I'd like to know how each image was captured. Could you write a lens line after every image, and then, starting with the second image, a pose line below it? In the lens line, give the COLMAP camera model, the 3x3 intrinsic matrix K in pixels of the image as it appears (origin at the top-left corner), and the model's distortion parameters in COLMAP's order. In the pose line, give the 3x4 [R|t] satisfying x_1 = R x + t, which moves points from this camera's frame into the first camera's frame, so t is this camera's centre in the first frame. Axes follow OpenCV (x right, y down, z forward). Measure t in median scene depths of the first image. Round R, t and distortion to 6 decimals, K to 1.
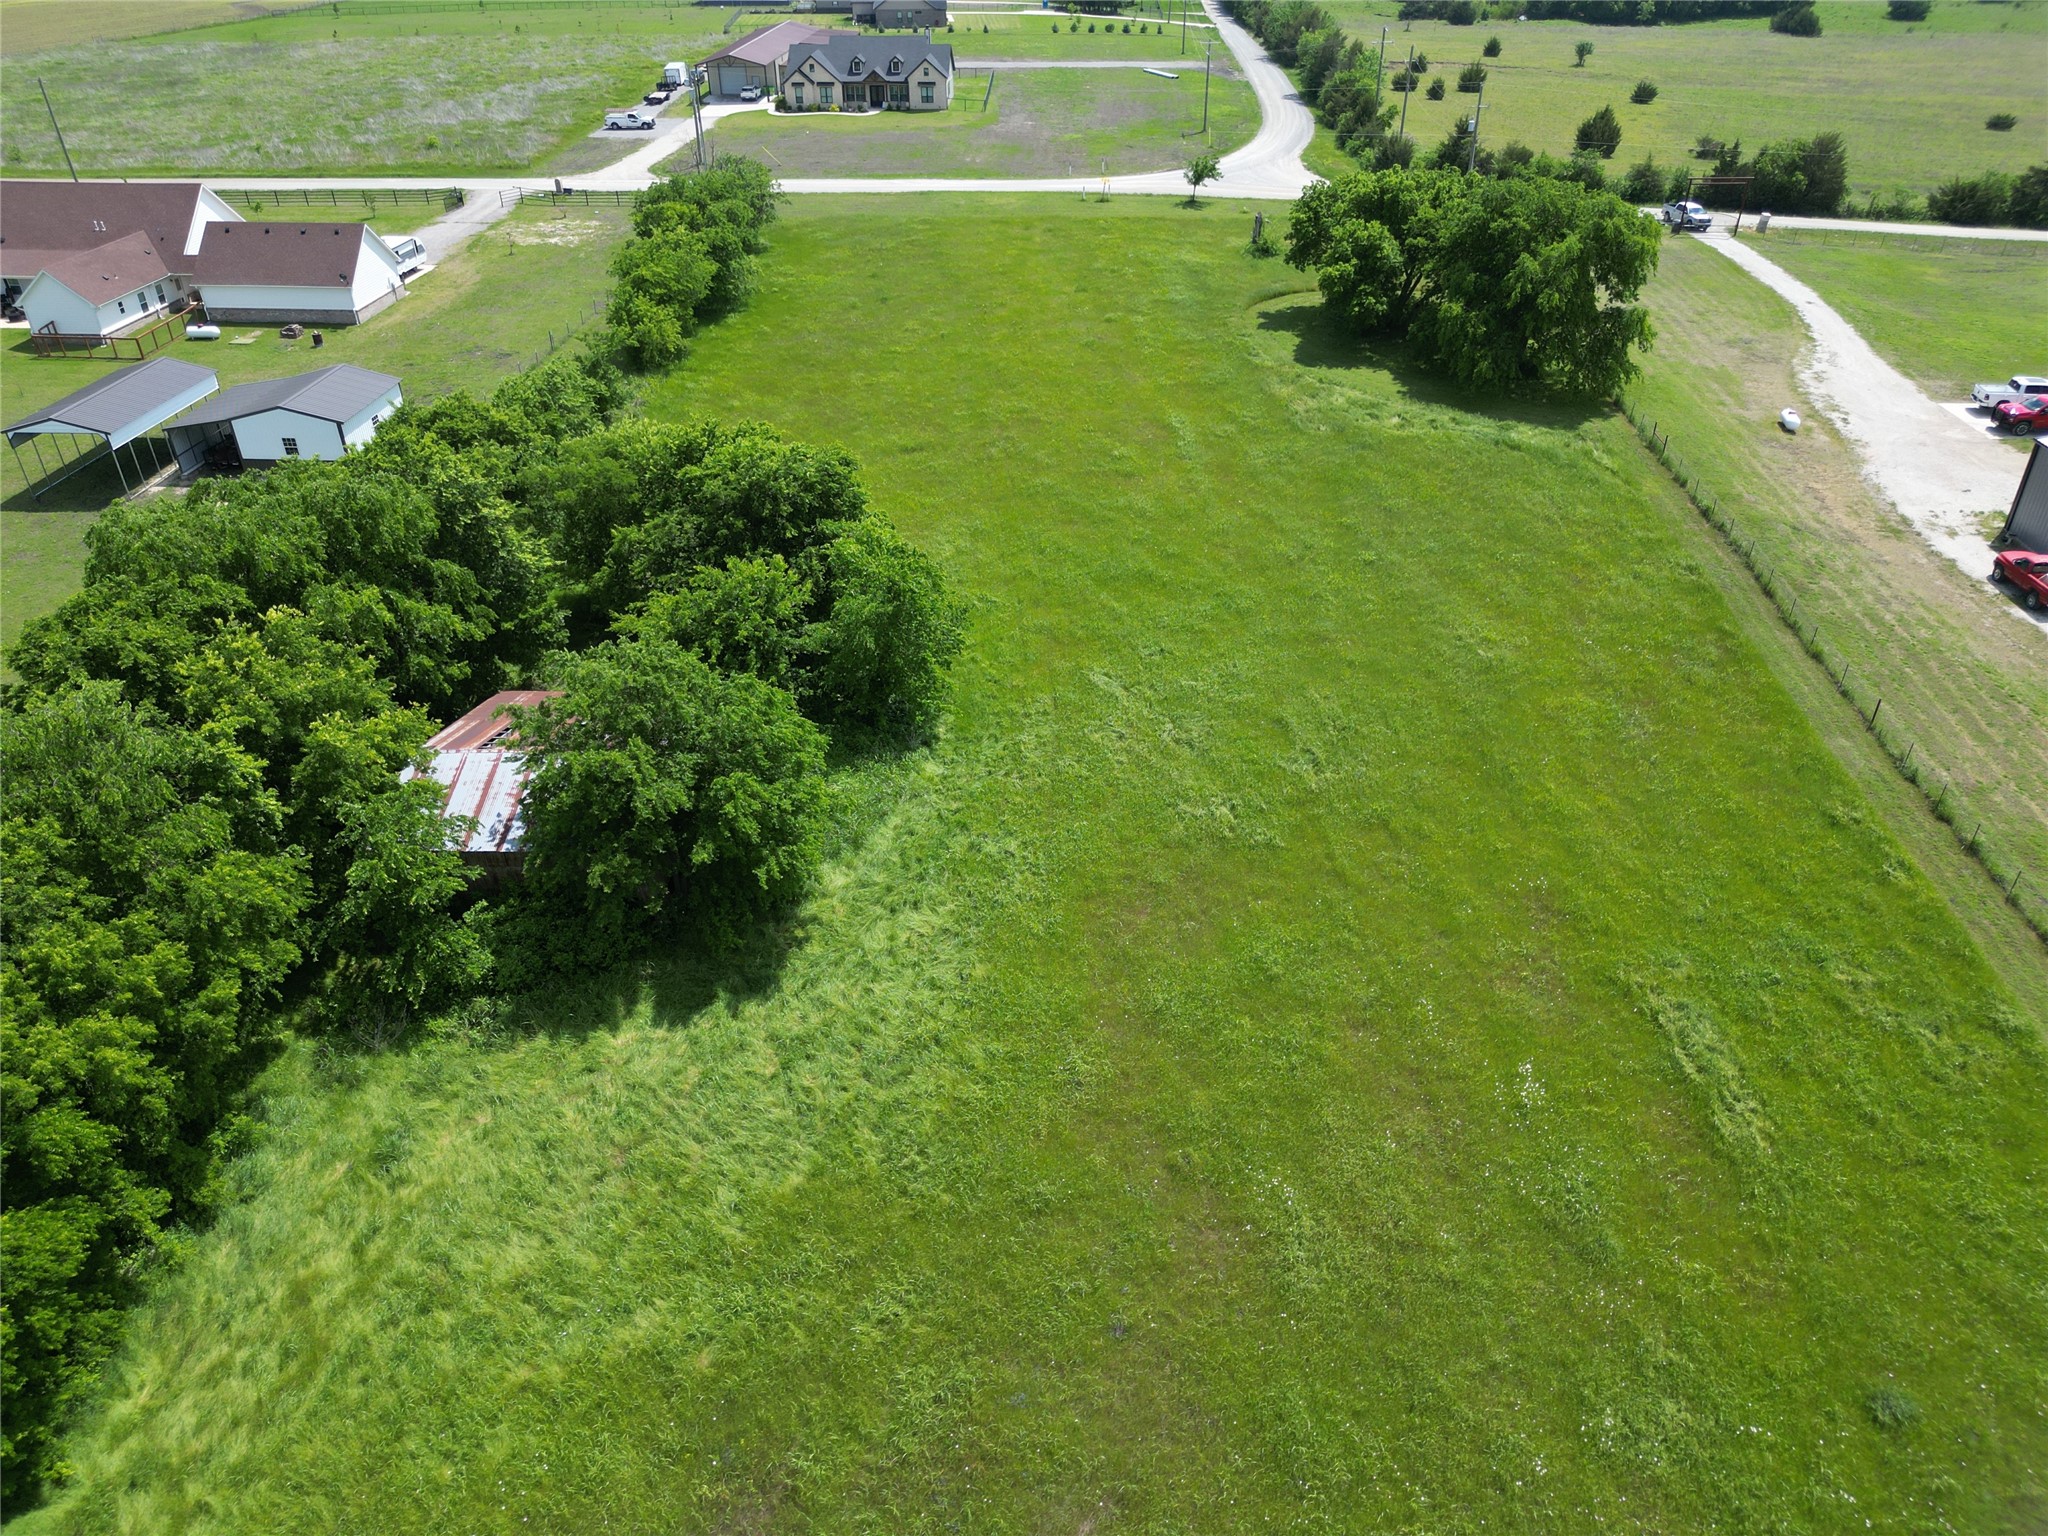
lens RADIAL K [[1458.3, 0, 1024.0], [0, 1458.3, 768.0], [0, 0, 1]] dist [0.048906, -0.043237]
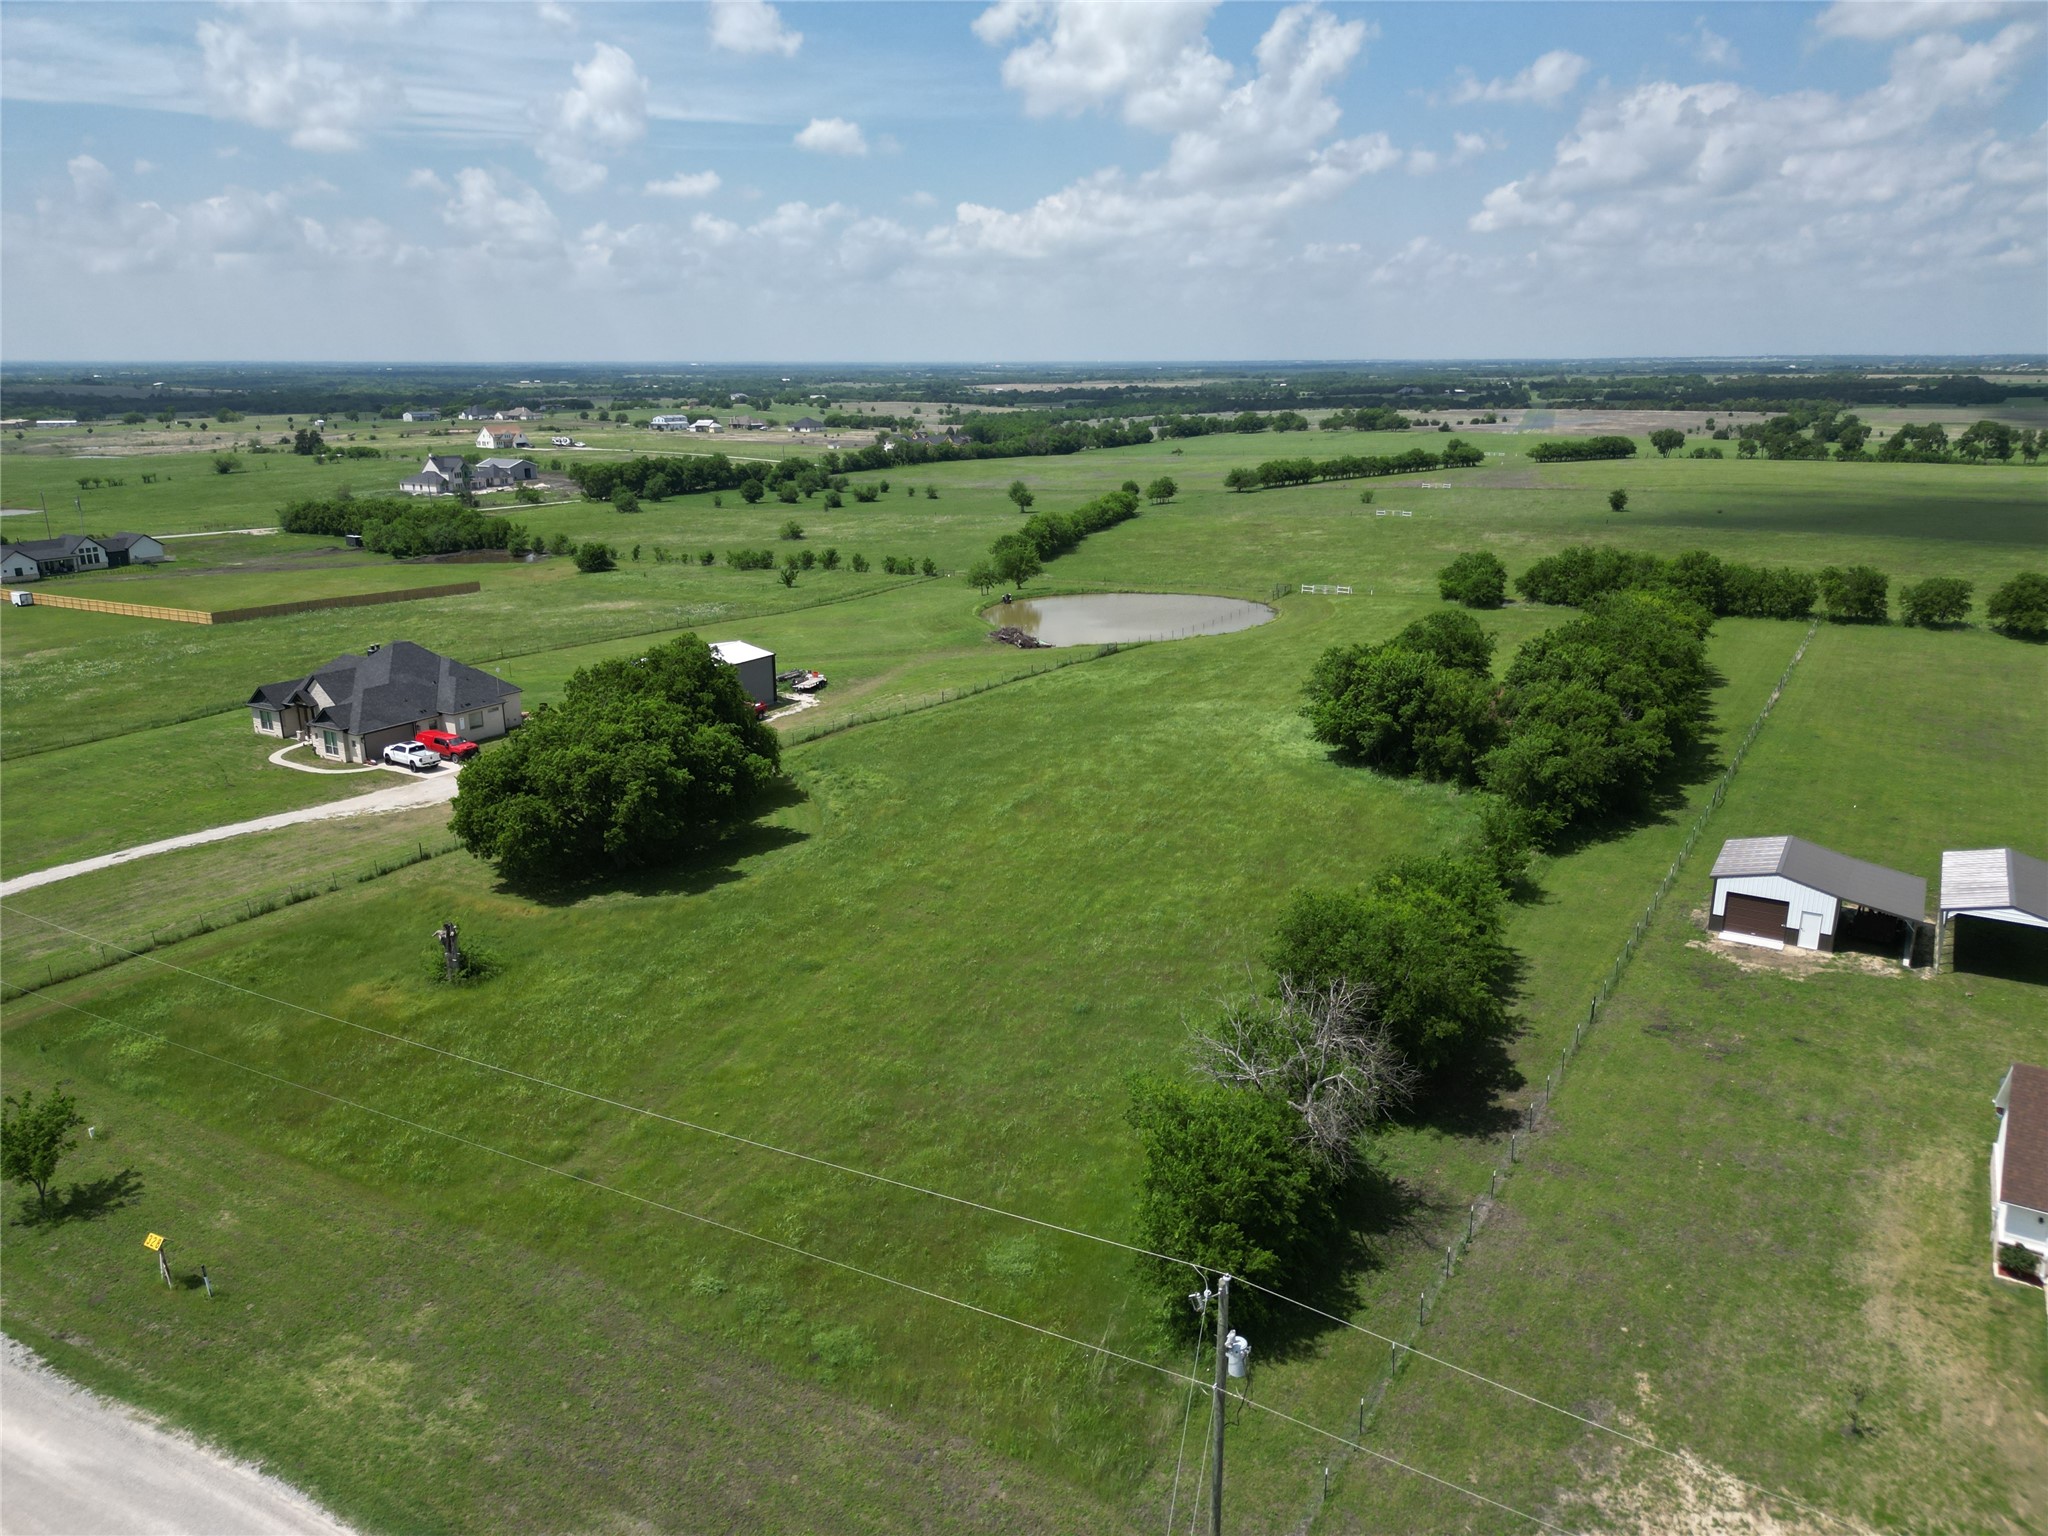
lens RADIAL K [[1461.8, 0, 1024.0], [0, 1461.8, 768.0], [0, 0, 1]] dist [0.098277, -0.060127]
pose [[-0.890726, -0.105949, 0.442021, -0.353494], [0.249305, 0.699260, 0.669987, -0.848250], [-0.380072, 0.706973, -0.596435, 1.339955]]
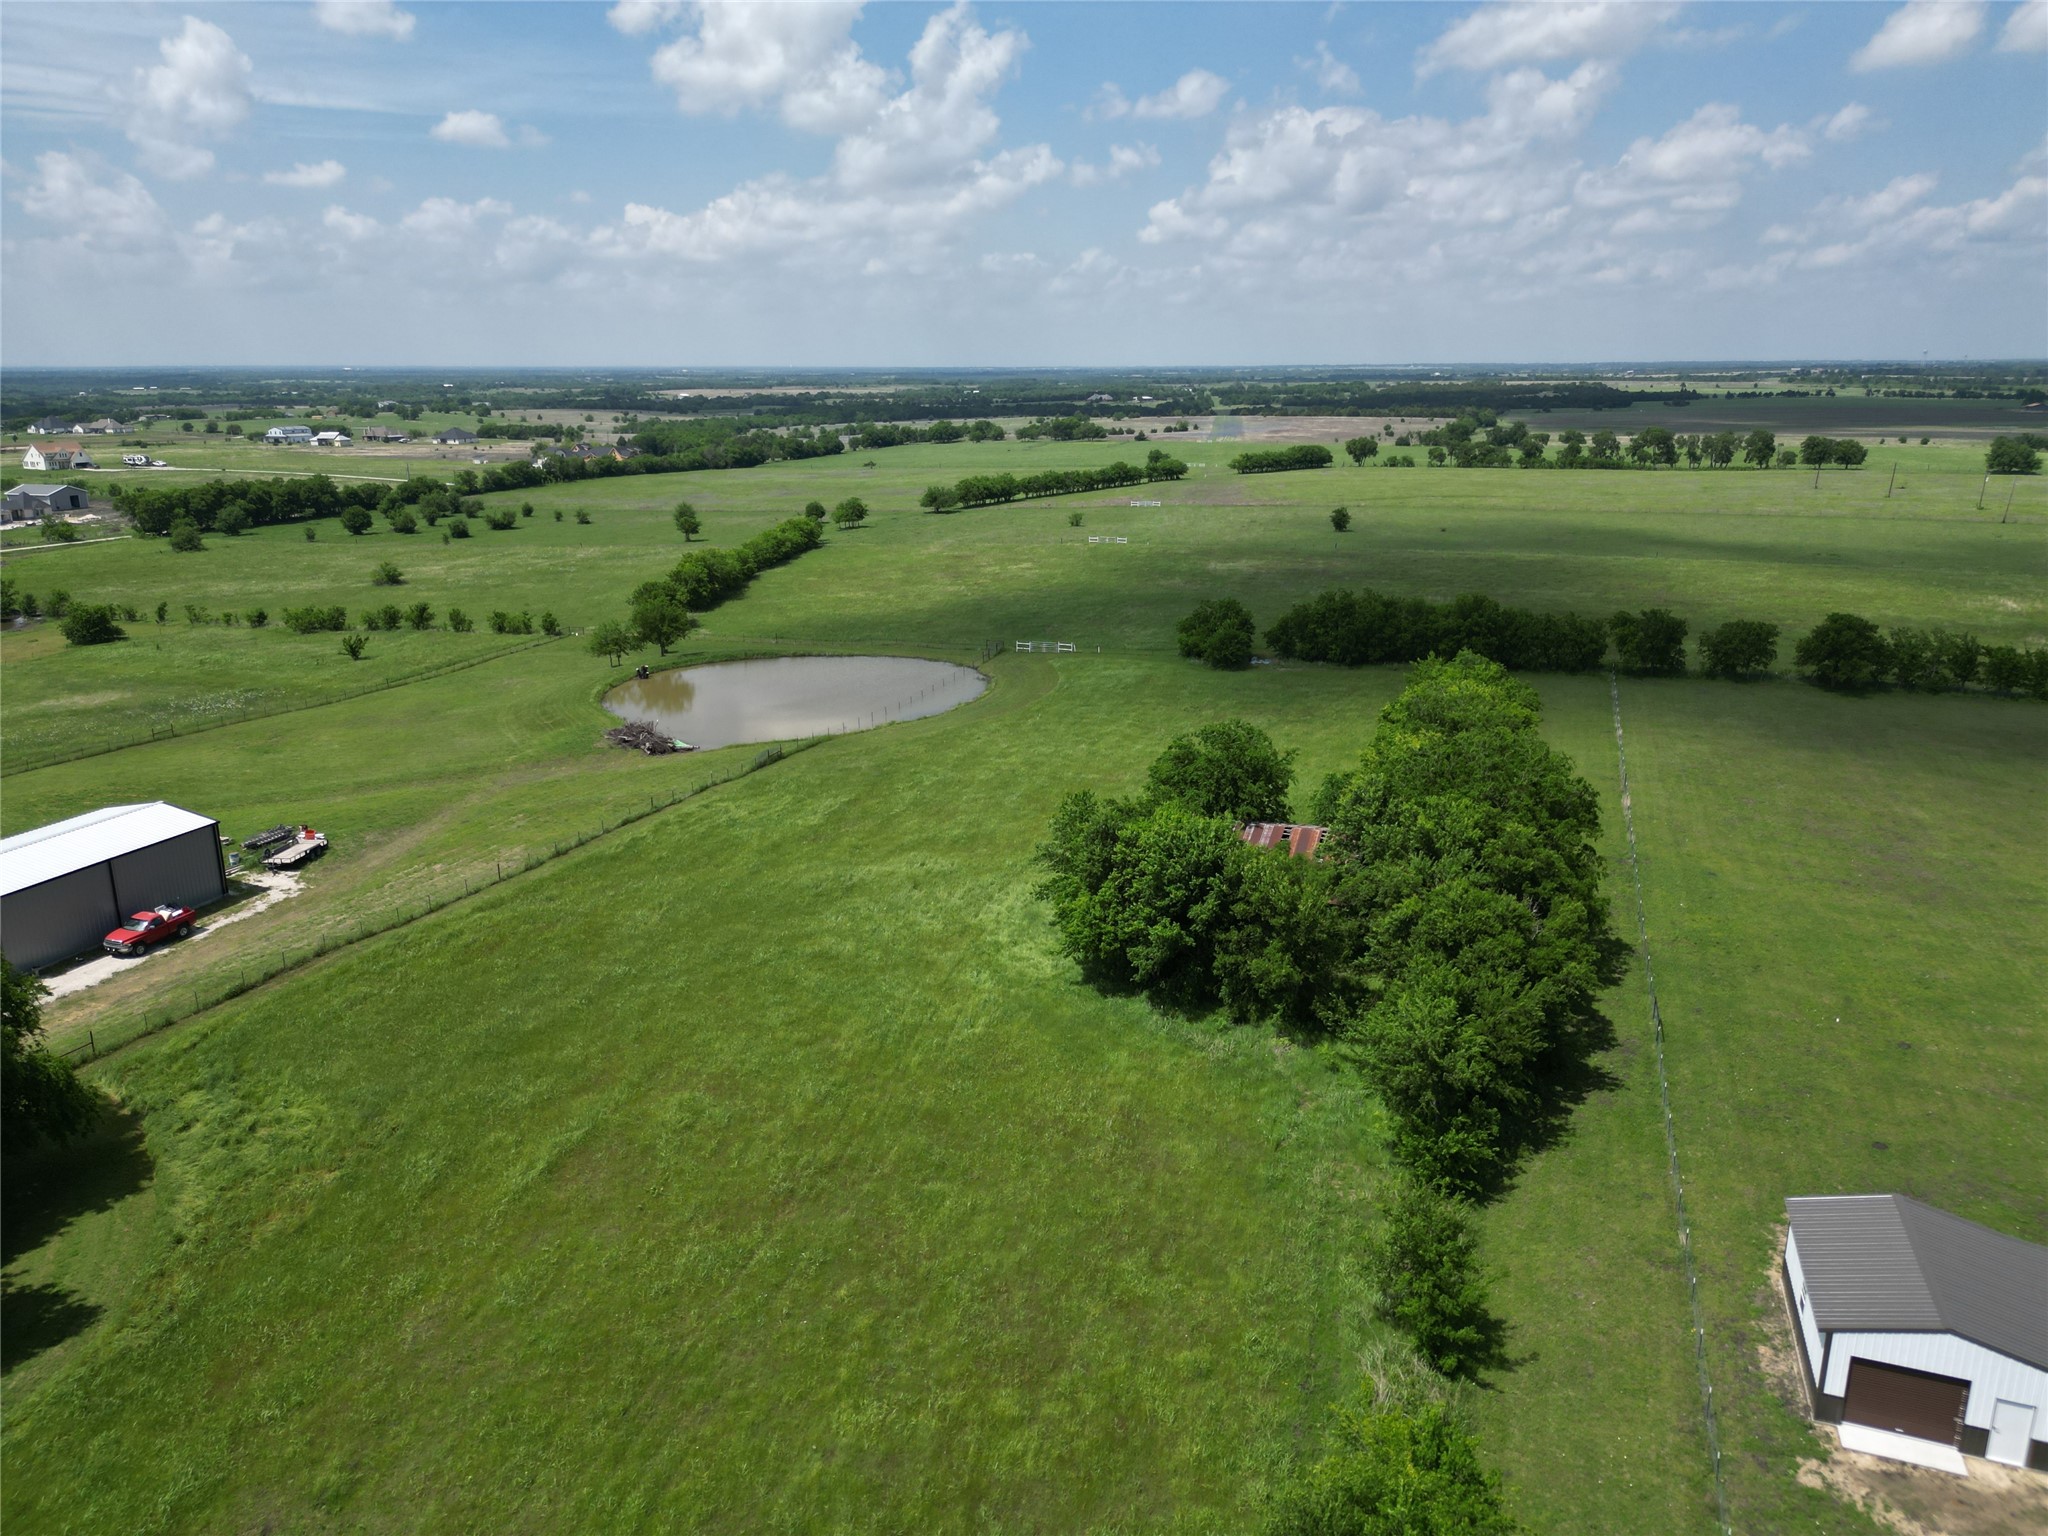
lens RADIAL K [[1429.6, 0, 1026.4], [0, 1429.6, 773.5], [0, 0, 1]] dist [0.107460, -0.096504]
pose [[-0.963995, -0.052555, 0.260674, -0.217510], [0.155620, 0.683391, 0.713274, -0.626254], [-0.215628, 0.728159, -0.650607, 0.973944]]
